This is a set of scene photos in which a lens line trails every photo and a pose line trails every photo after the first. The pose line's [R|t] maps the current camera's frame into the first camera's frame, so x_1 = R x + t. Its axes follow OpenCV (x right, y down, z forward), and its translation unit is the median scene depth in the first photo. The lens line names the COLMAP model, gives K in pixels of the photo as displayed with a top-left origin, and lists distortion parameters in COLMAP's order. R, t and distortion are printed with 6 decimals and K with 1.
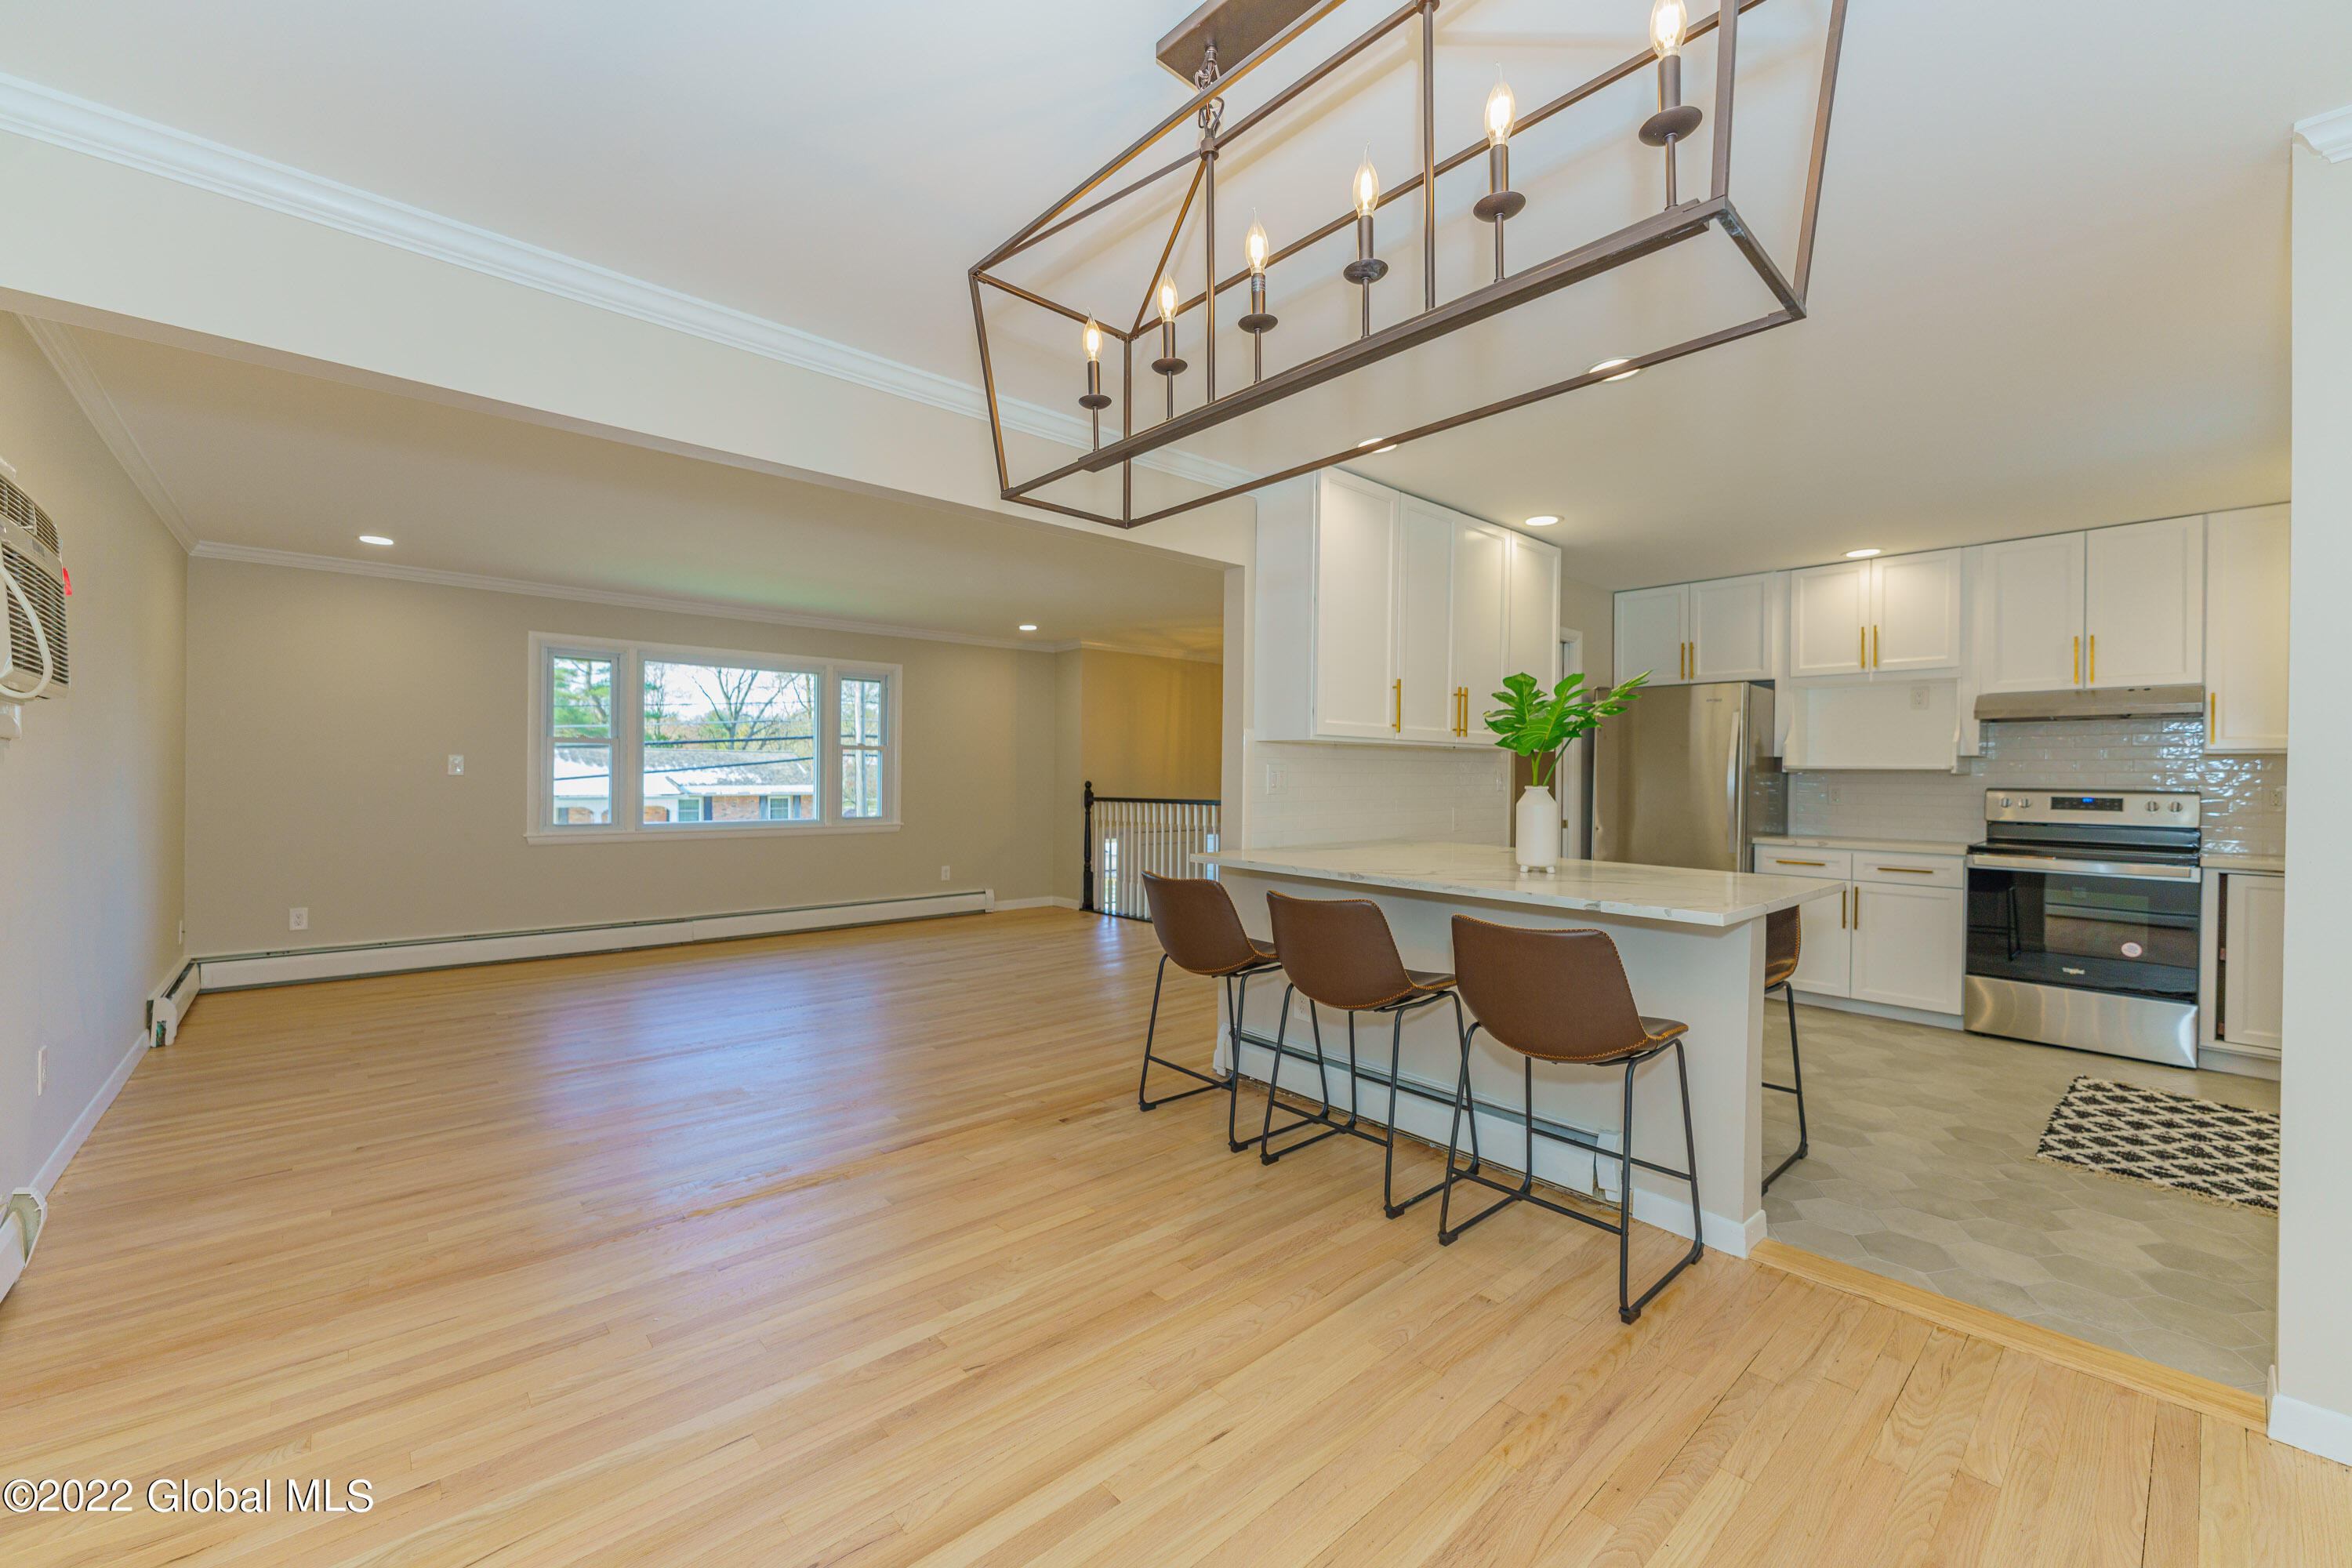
lens RADIAL K [[935.9, 0, 1158.1], [0, 935.9, 776.9], [0, 0, 1]] dist [0.003469, -0.001111]
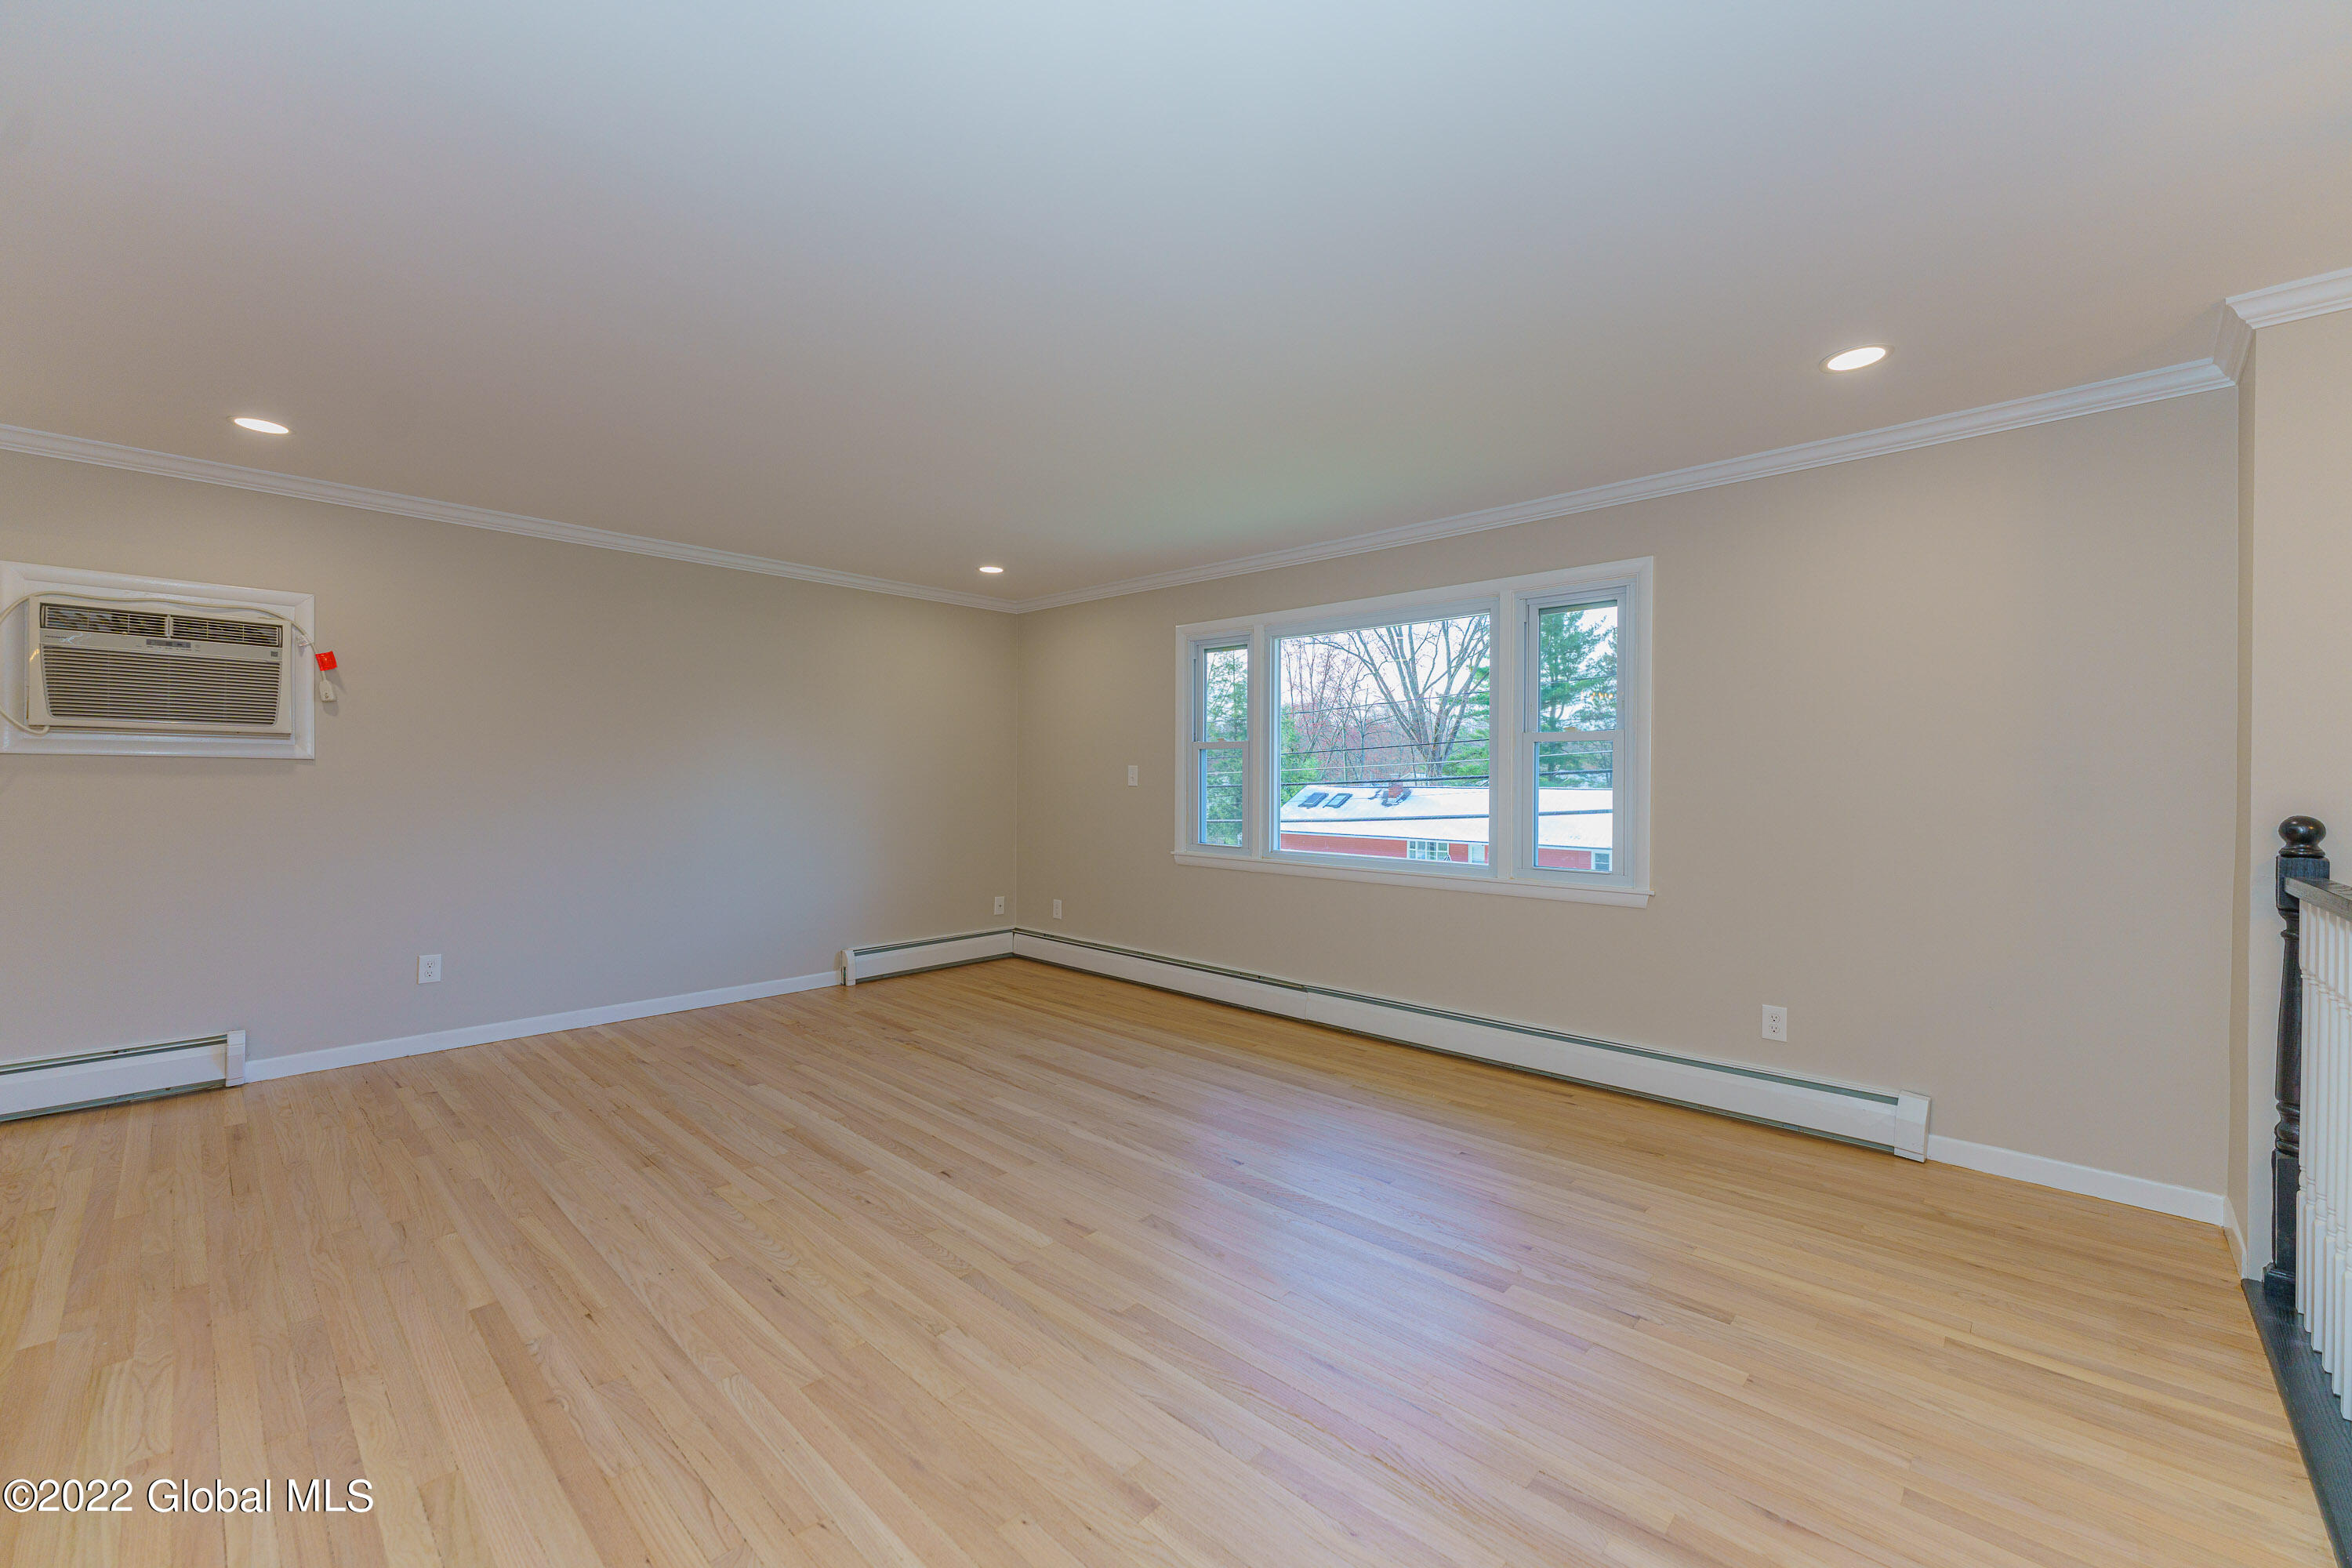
lens RADIAL K [[935.9, 0, 1180.7], [0, 935.9, 775.1], [0, 0, 1]] dist [0.003469, -0.001111]
pose [[0.098861, -0.010695, -0.995044, 0.211918], [-0.006827, 0.999911, -0.011425, -0.002888], [0.995078, 0.007923, 0.098780, 0.866775]]
